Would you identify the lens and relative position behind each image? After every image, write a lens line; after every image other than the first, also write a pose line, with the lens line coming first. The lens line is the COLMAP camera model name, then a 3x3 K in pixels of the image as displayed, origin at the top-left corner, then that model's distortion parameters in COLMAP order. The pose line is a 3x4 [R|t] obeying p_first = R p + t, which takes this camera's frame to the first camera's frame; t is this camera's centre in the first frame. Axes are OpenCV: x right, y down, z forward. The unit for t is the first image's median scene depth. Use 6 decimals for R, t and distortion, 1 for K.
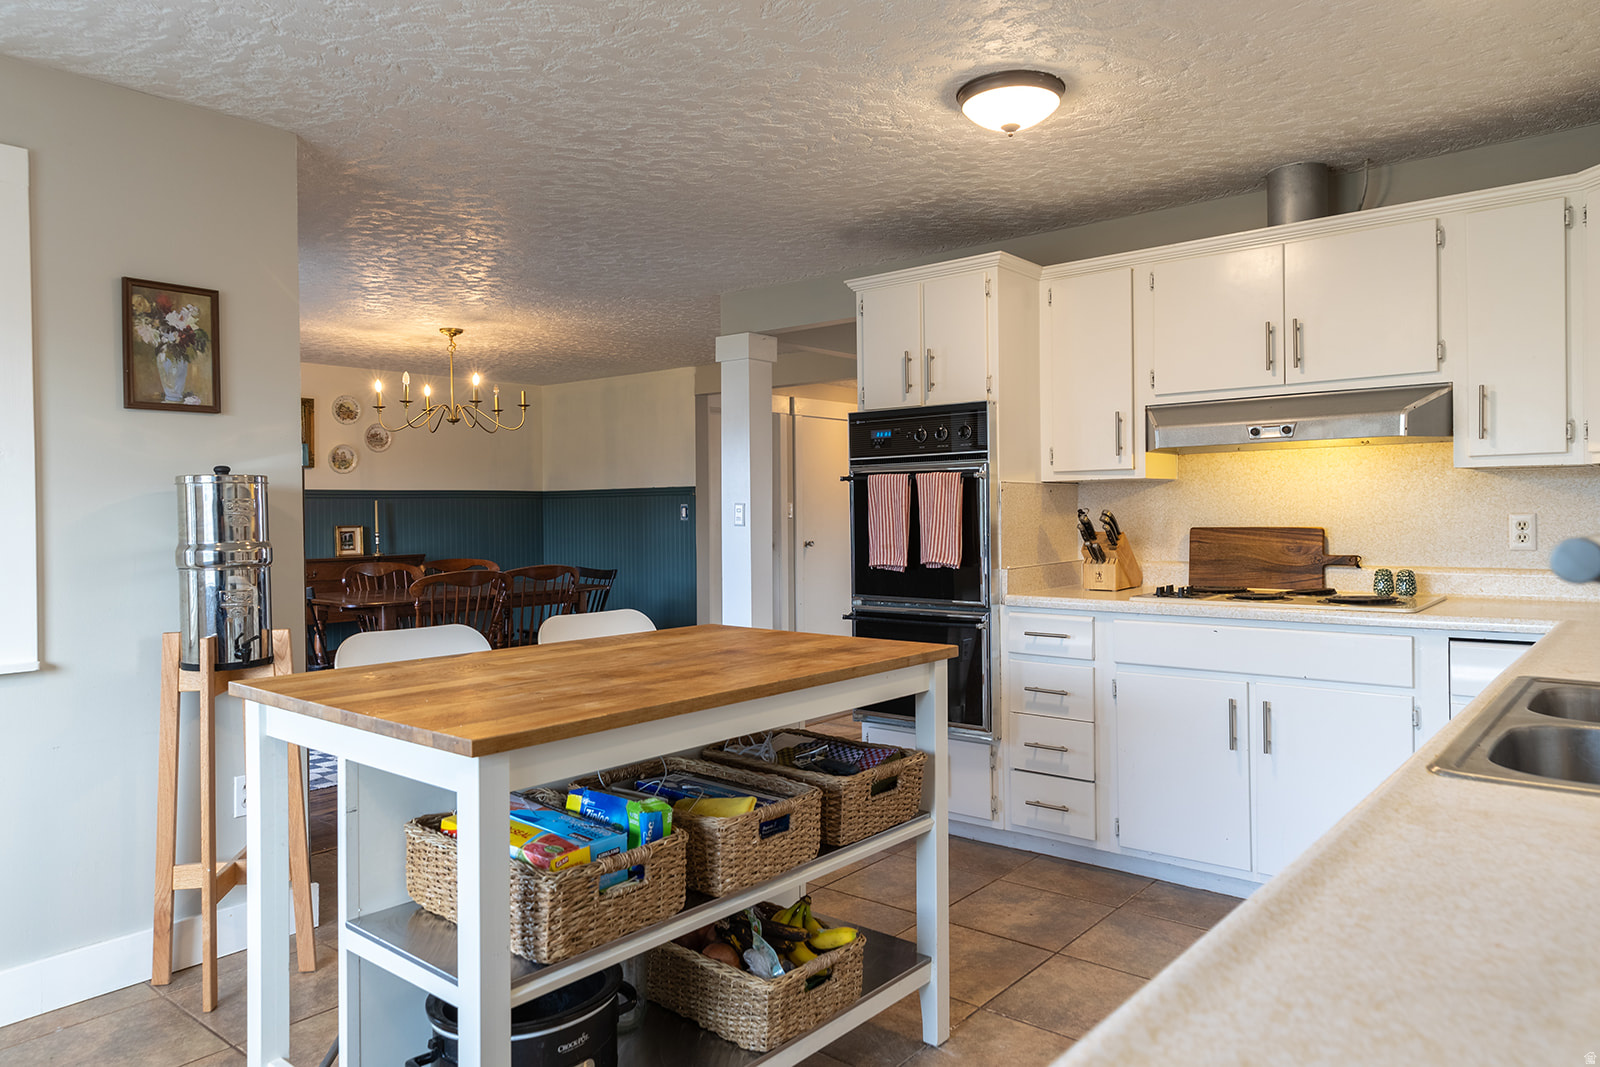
lens RADIAL K [[1078.5, 0, 795.7], [0, 1078.5, 521.8], [0, 0, 1]] dist [0.012618, 0.002410]
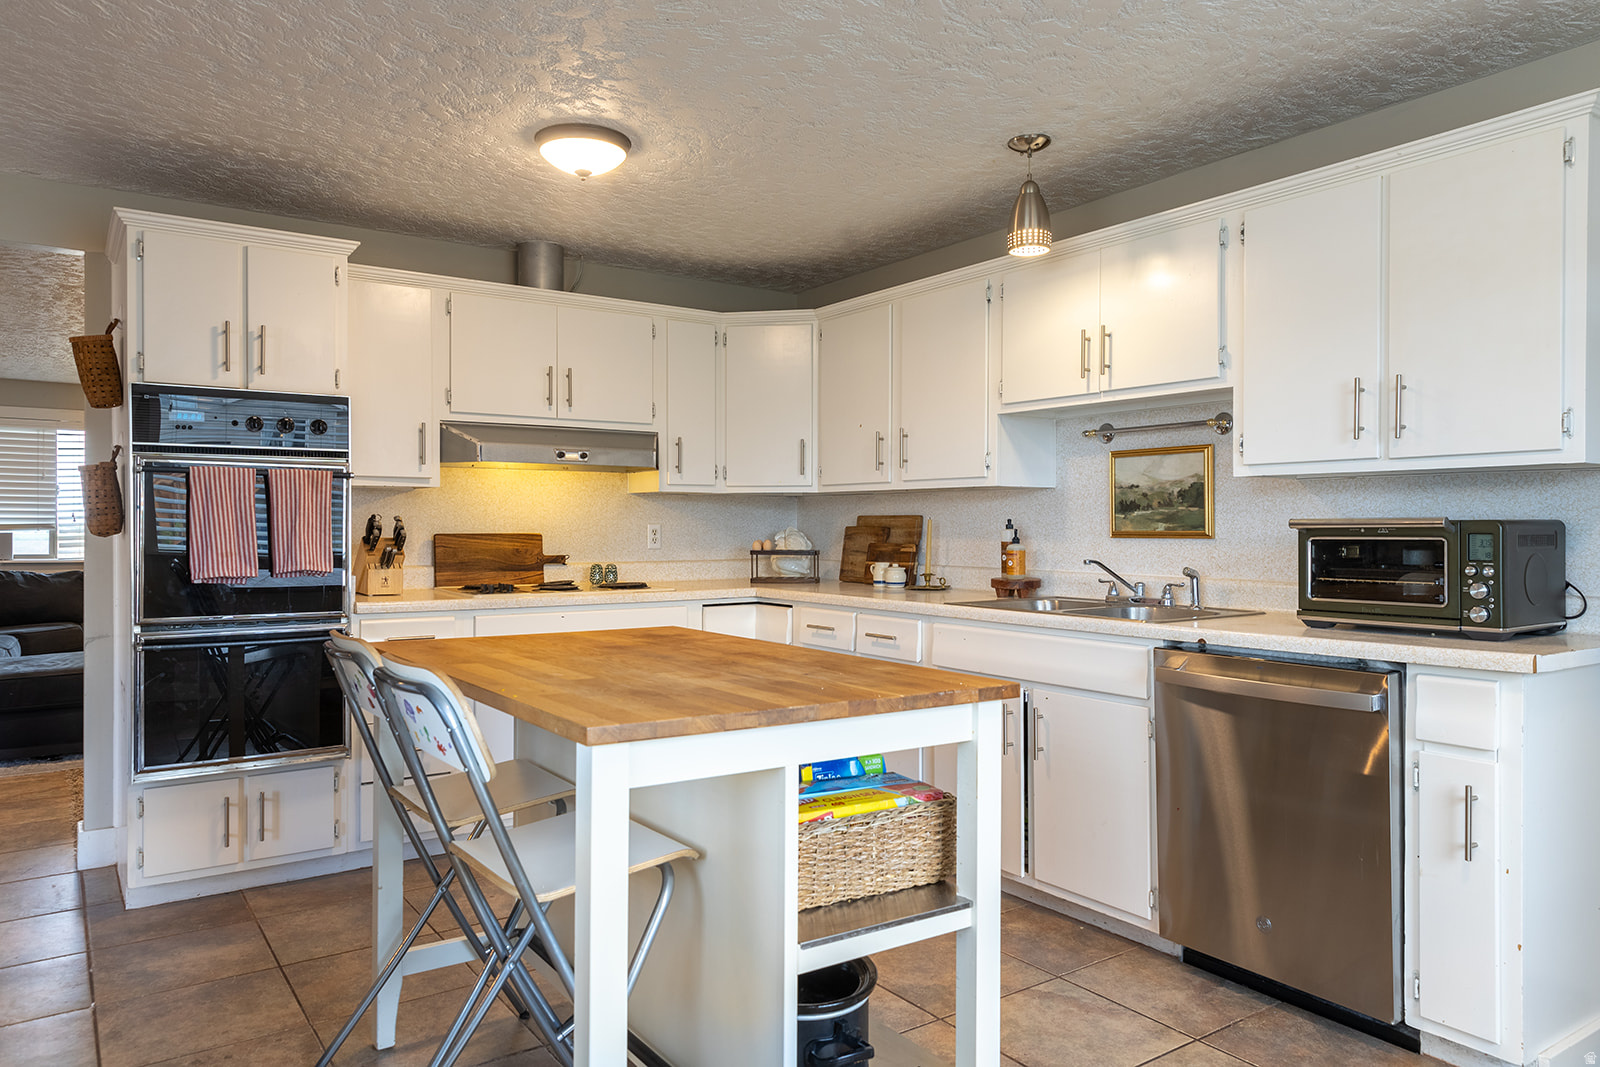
lens RADIAL K [[1078.5, 0, 813.0], [0, 1078.5, 528.3], [0, 0, 1]] dist [0.012618, 0.002410]
pose [[0.254572, 0.011033, 0.966991, -0.553632], [0.004413, 0.999911, -0.012570, 0.014185], [-0.967044, 0.007467, 0.254501, 0.325631]]
